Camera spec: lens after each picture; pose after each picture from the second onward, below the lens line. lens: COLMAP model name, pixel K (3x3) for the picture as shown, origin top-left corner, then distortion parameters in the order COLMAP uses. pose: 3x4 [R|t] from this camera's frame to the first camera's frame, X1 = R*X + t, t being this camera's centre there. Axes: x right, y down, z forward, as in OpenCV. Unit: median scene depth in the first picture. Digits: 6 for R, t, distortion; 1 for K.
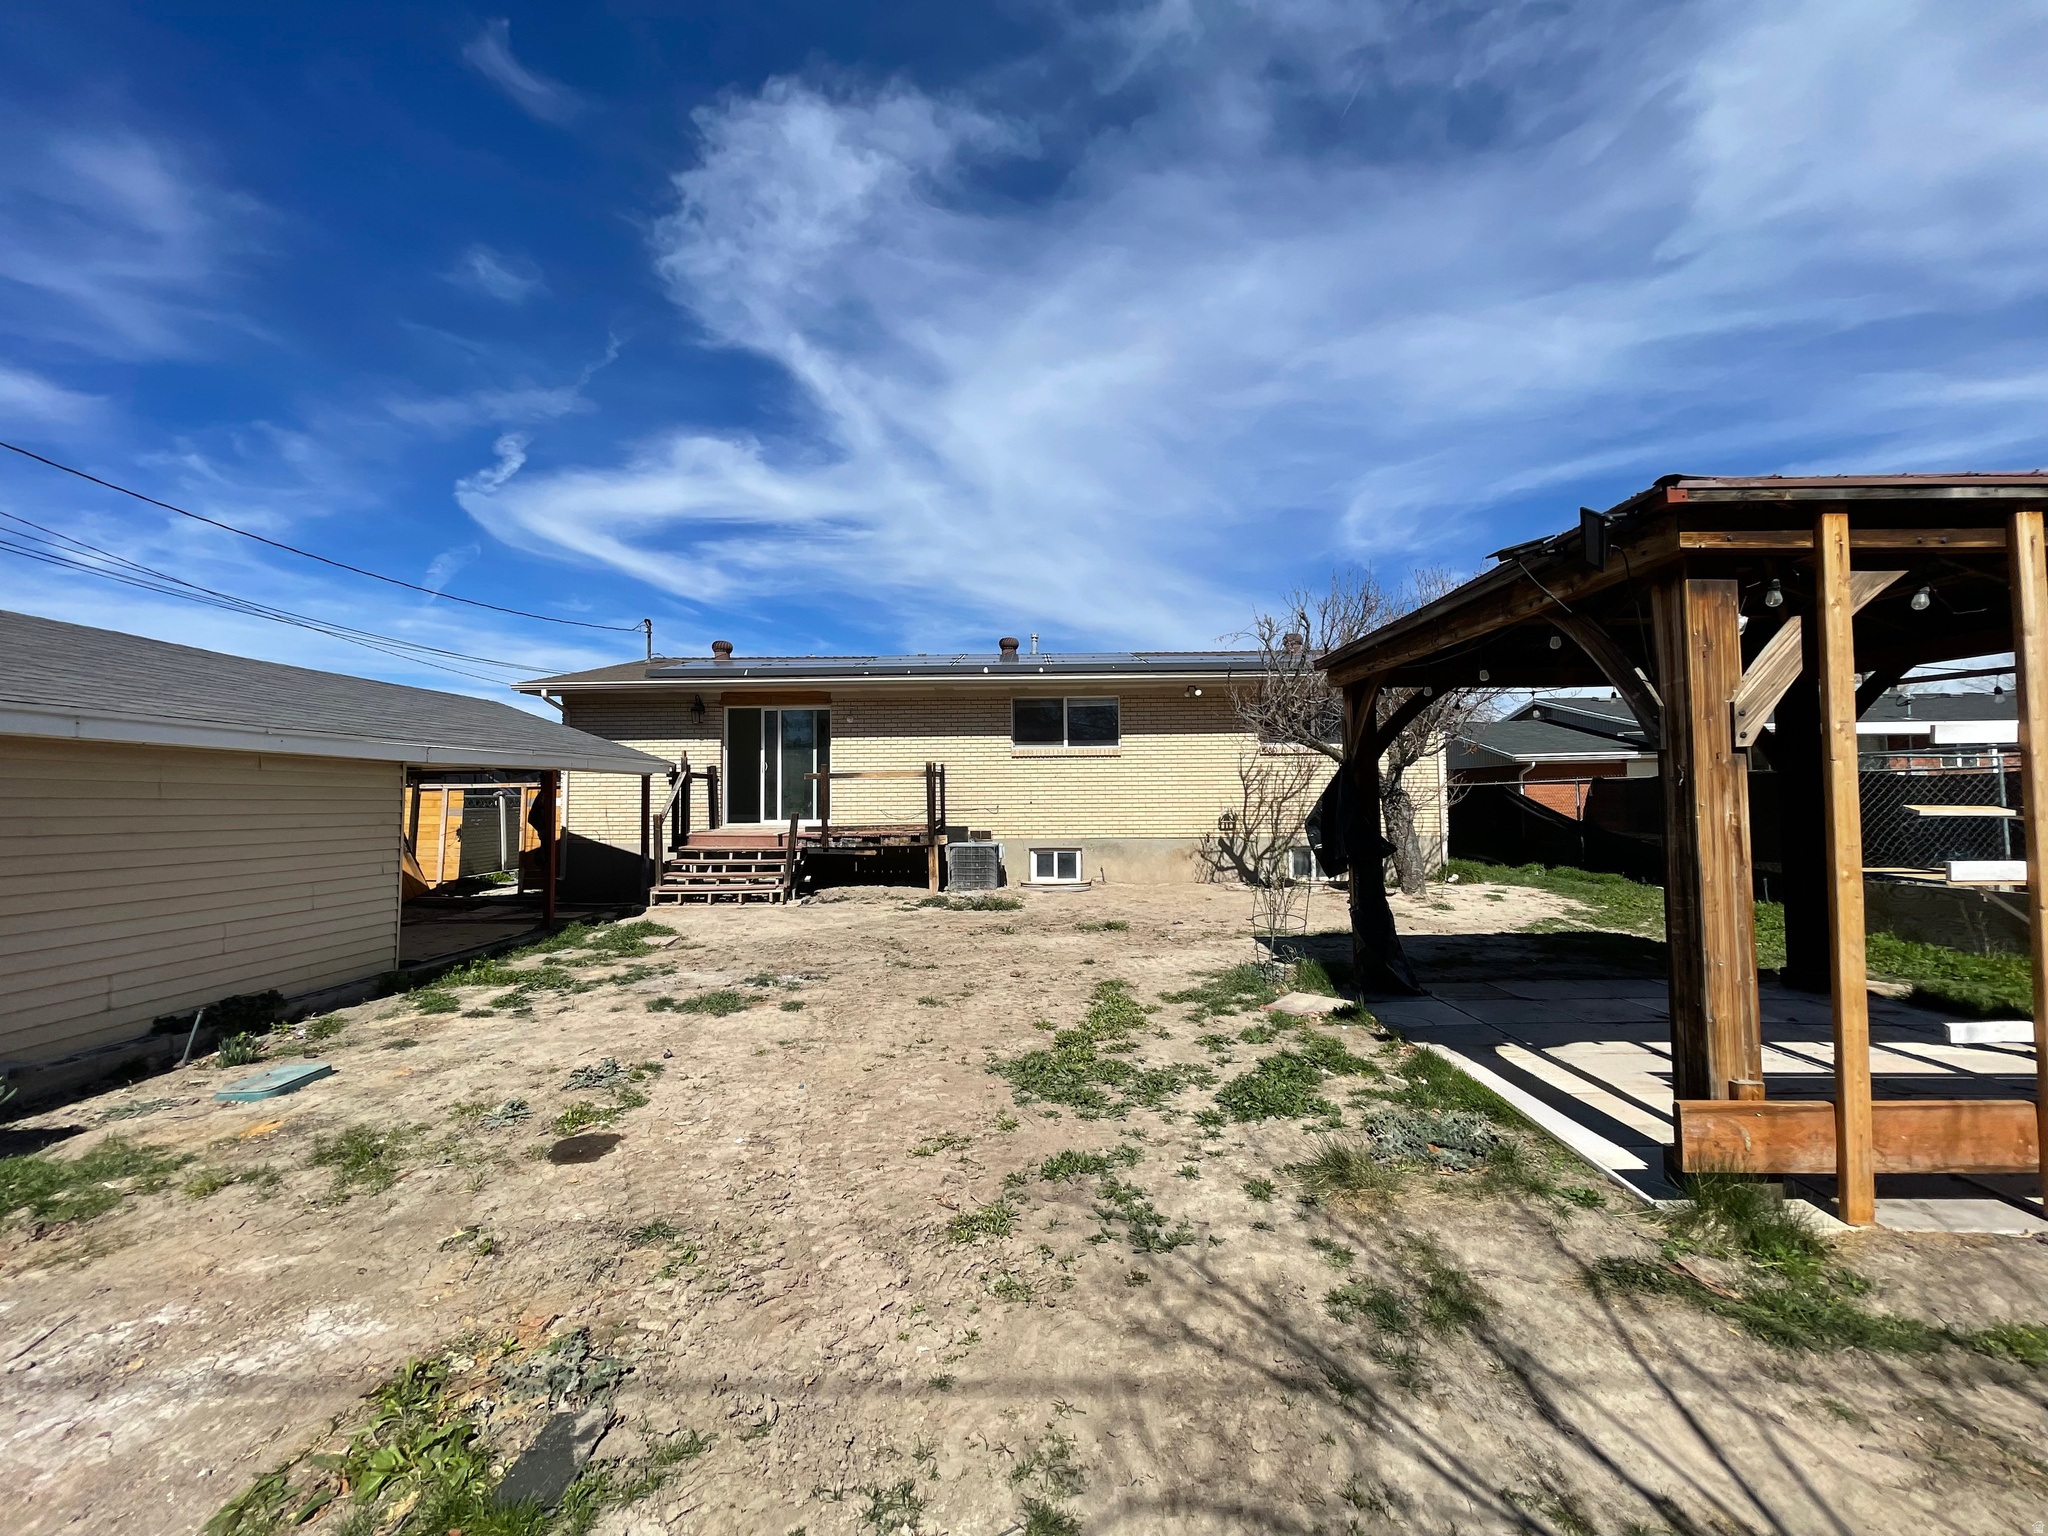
lens RADIAL K [[827.9, 0, 1019.2], [0, 827.9, 760.5], [0, 0, 1]] dist [0.001206, -0.002155]
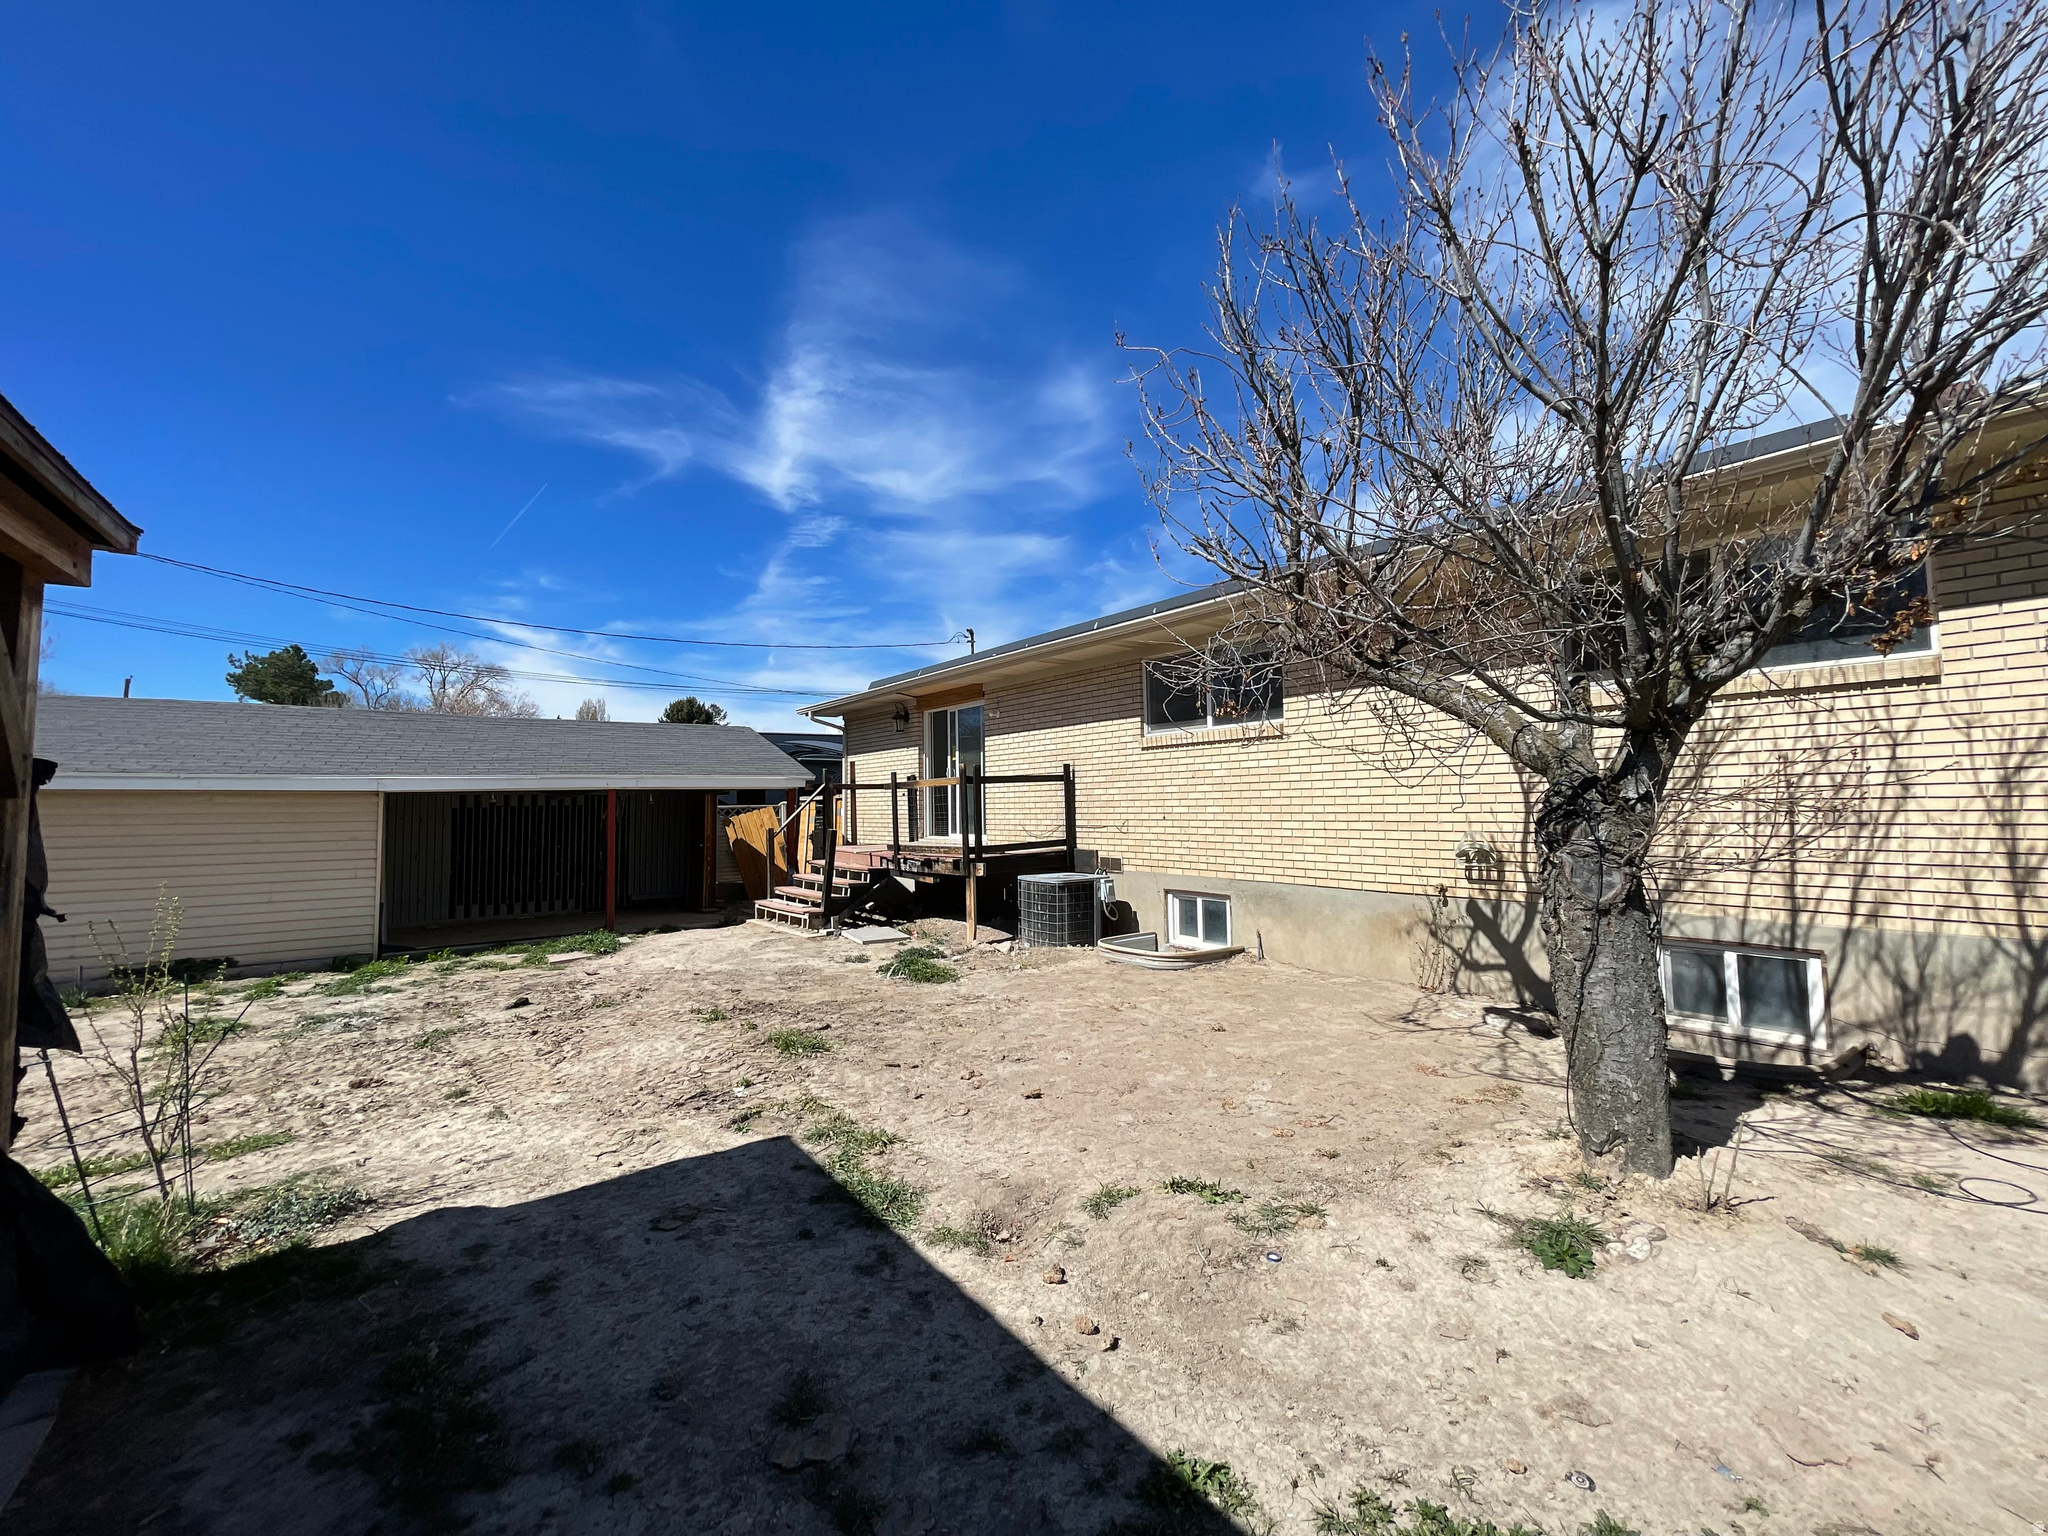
lens RADIAL K [[808.1, 0, 1024.9], [0, 808.1, 728.7], [0, 0, 1]] dist [-0.034981, -0.000177]
pose [[0.615786, -0.071856, -0.784630, 0.445706], [0.044976, 0.997415, -0.056044, 0.012148], [0.786628, -0.000778, 0.617426, 0.525088]]
